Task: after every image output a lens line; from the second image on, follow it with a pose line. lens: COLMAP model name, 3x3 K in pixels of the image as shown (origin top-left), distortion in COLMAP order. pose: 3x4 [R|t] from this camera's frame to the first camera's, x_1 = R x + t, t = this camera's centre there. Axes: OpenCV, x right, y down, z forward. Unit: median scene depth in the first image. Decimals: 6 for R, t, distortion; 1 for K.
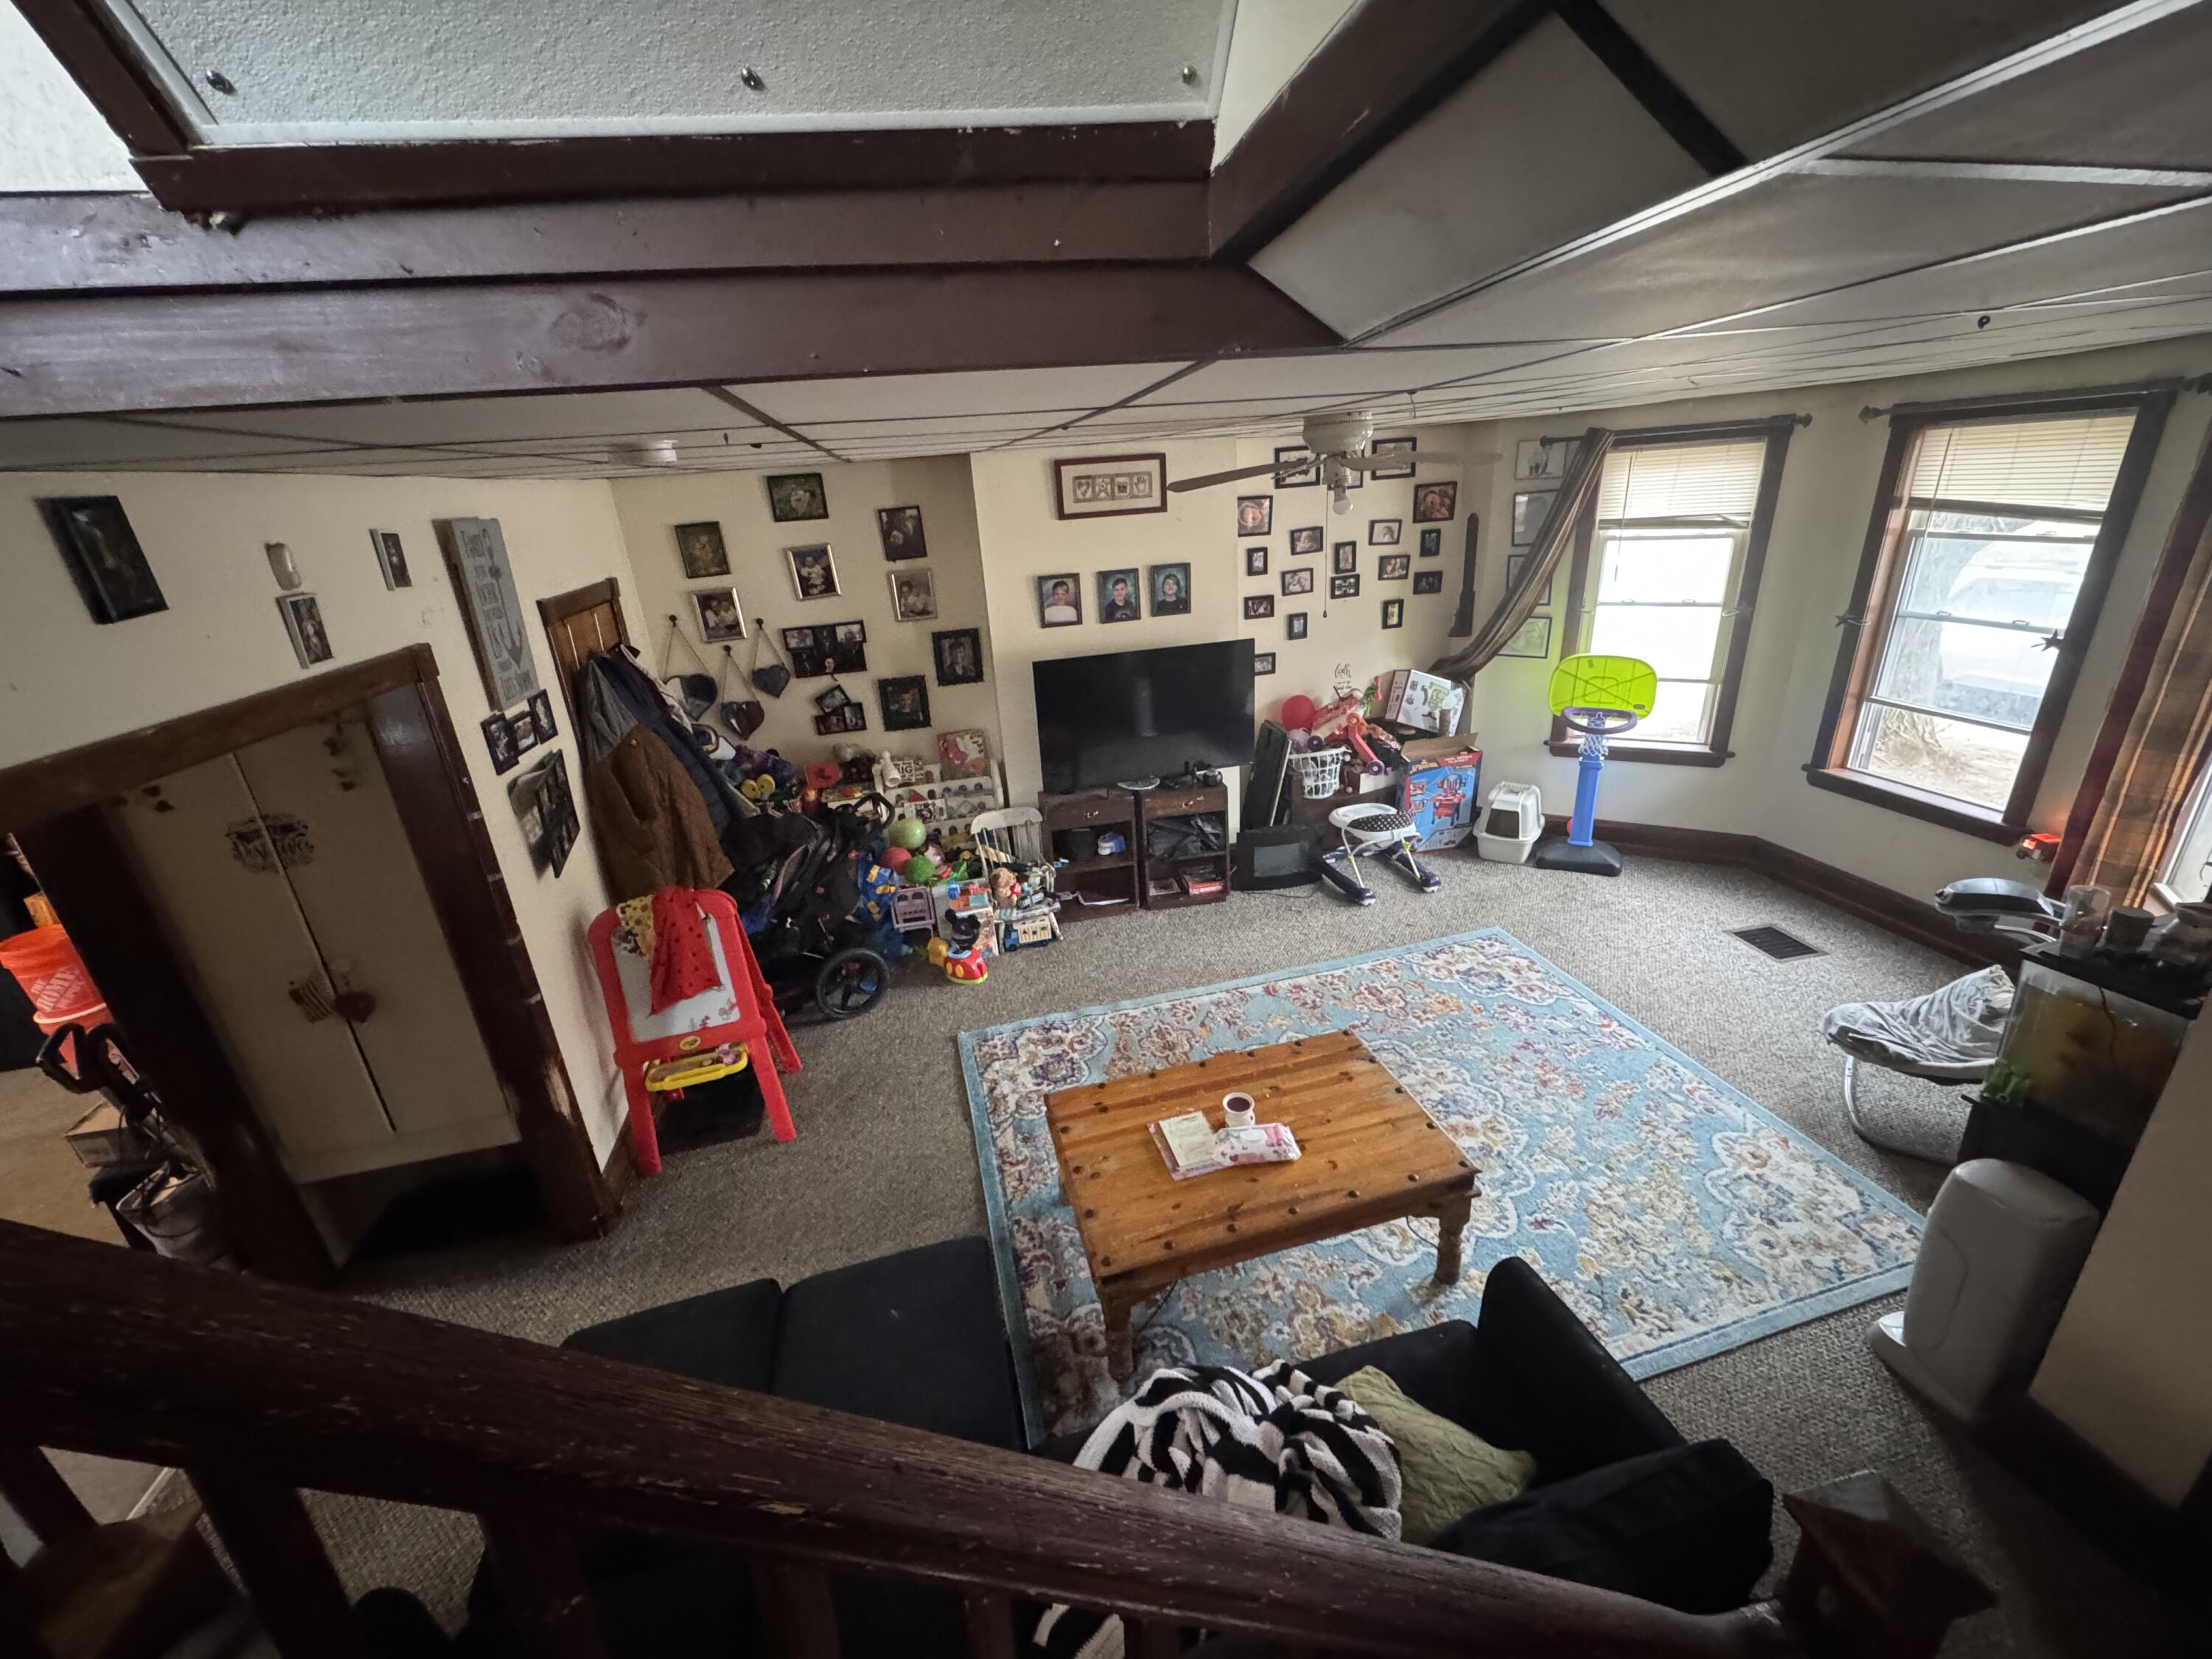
lens RADIAL K [[880.0, 0, 1108.7], [0, 880.0, 825.2], [0, 0, 1]] dist [-0.002063, 0.000611]
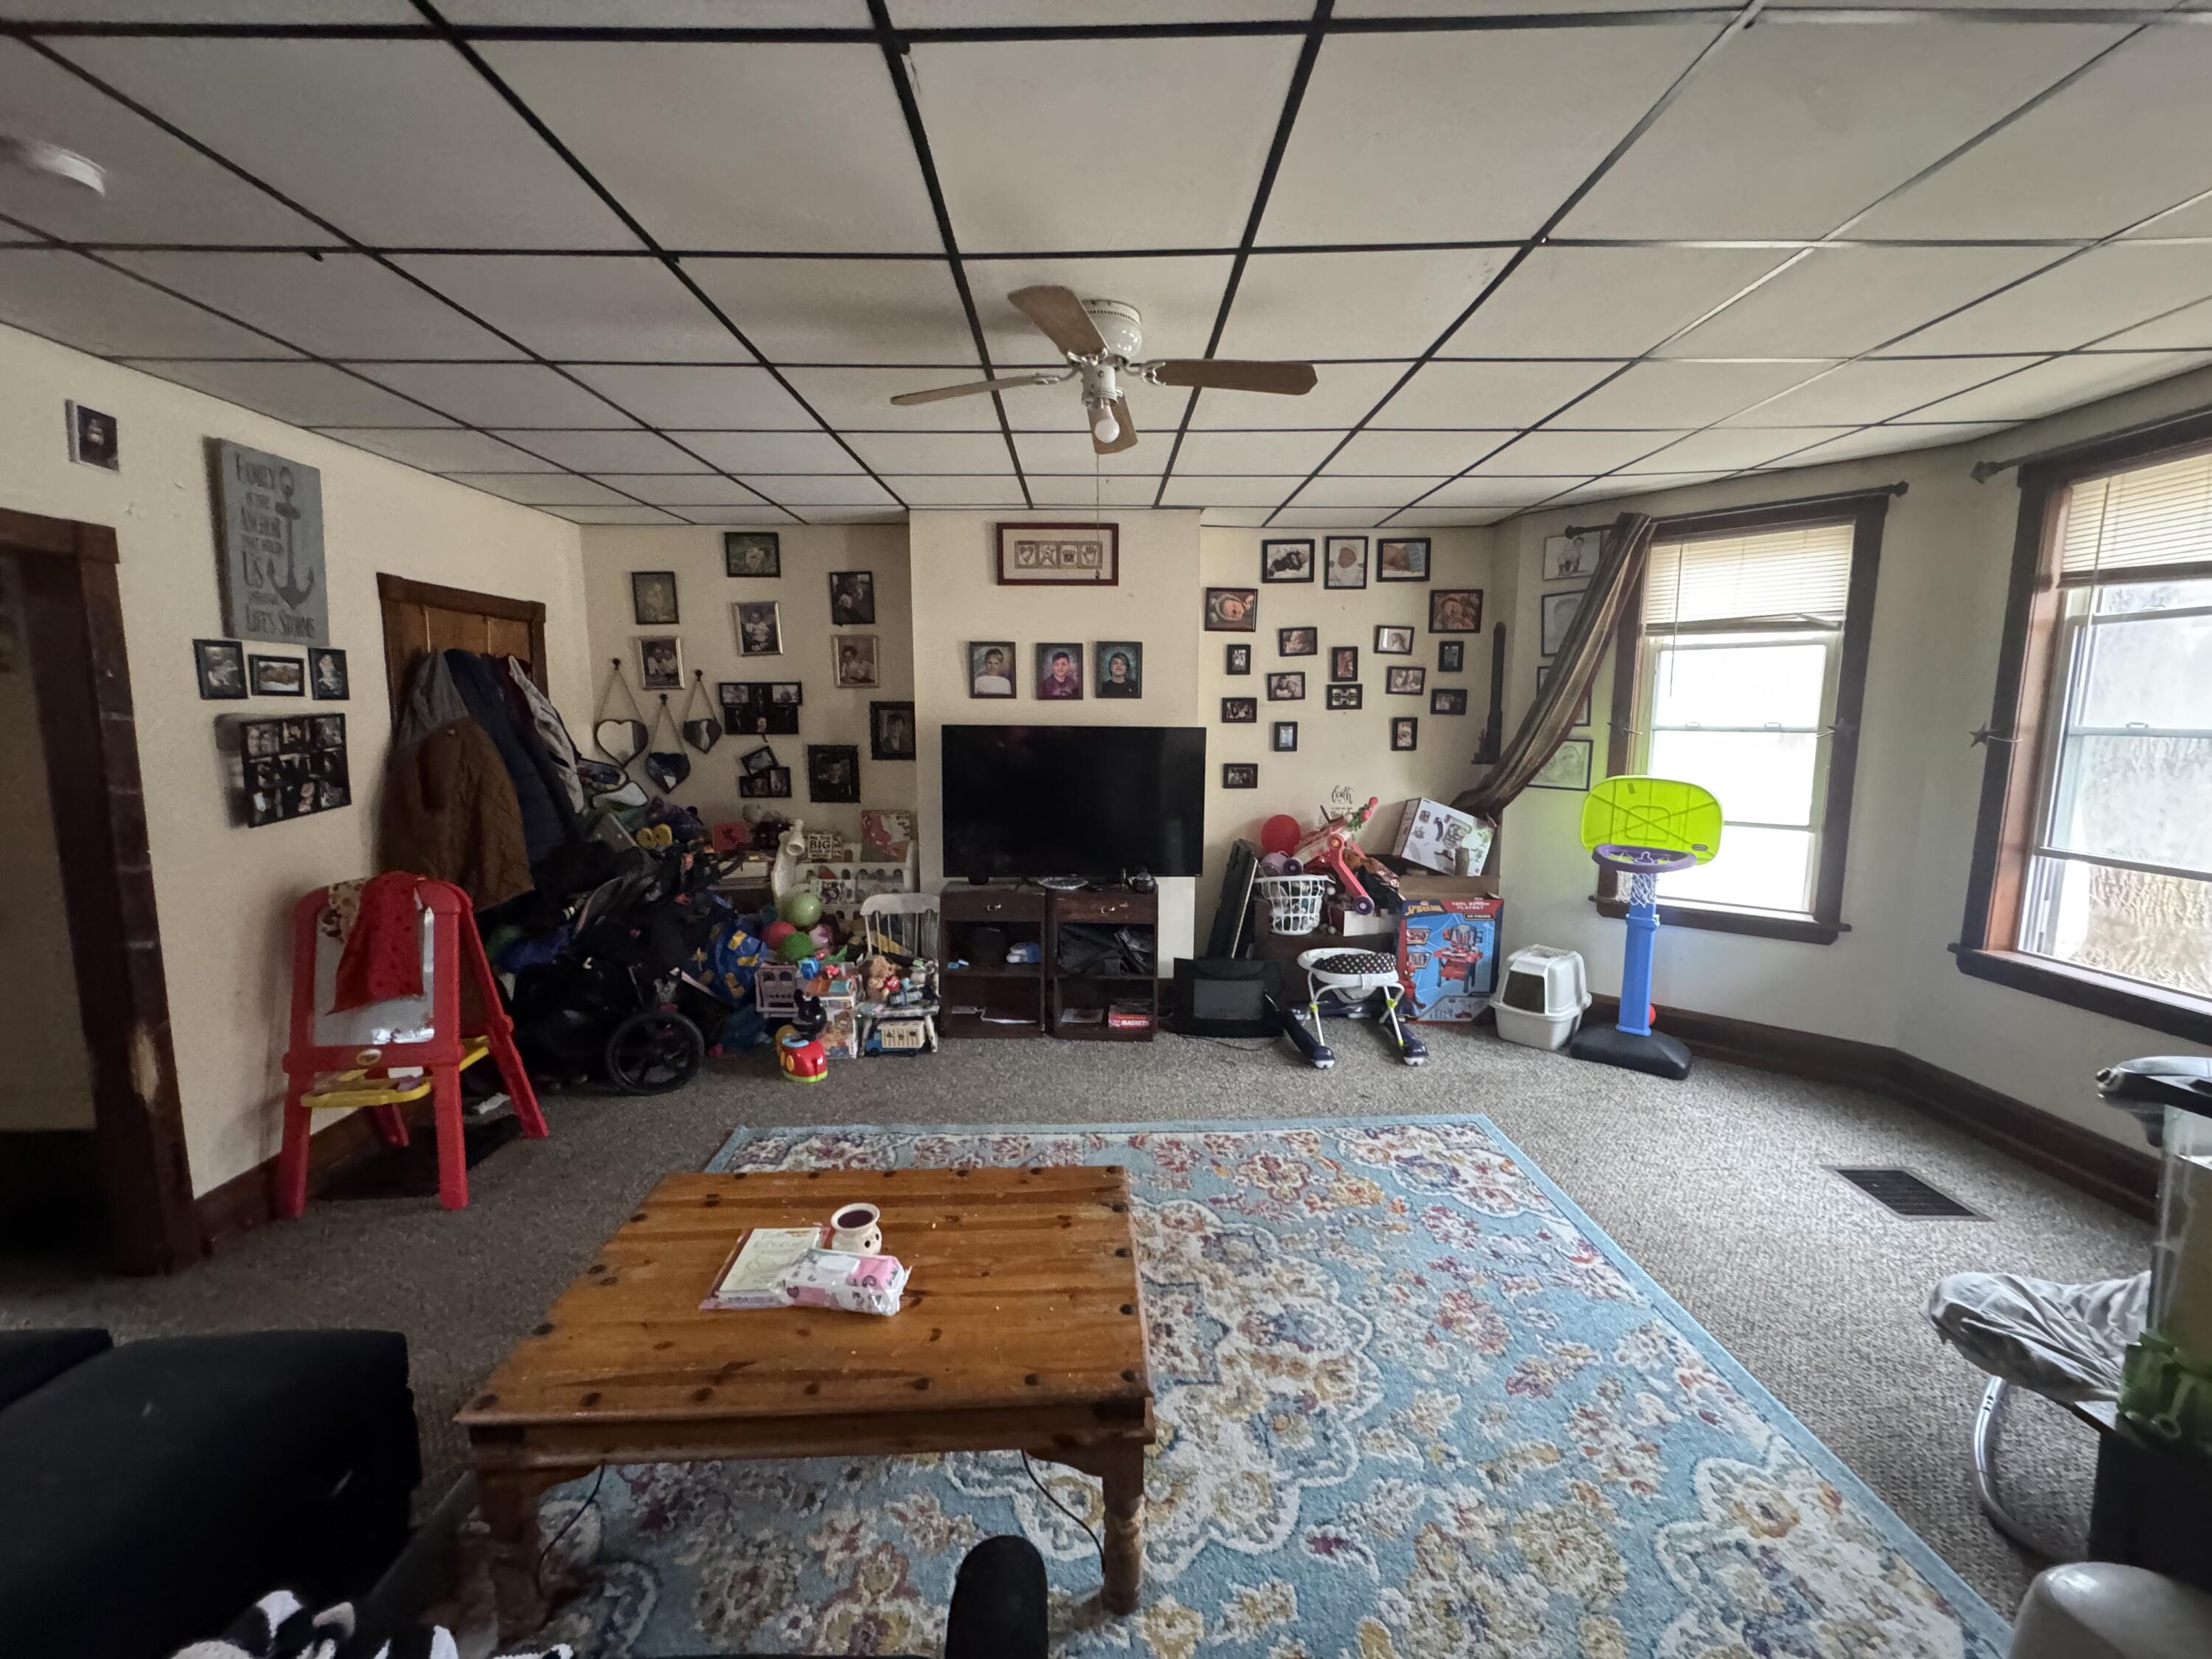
lens RADIAL K [[880.0, 0, 1107.4], [0, 880.0, 825.8], [0, 0, 1]] dist [-0.002063, 0.000611]
pose [[0.976246, 0.092807, -0.195780, 0.263244], [-0.136331, 0.965433, -0.222157, 0.090543], [0.168395, 0.243571, 0.955153, 0.191858]]
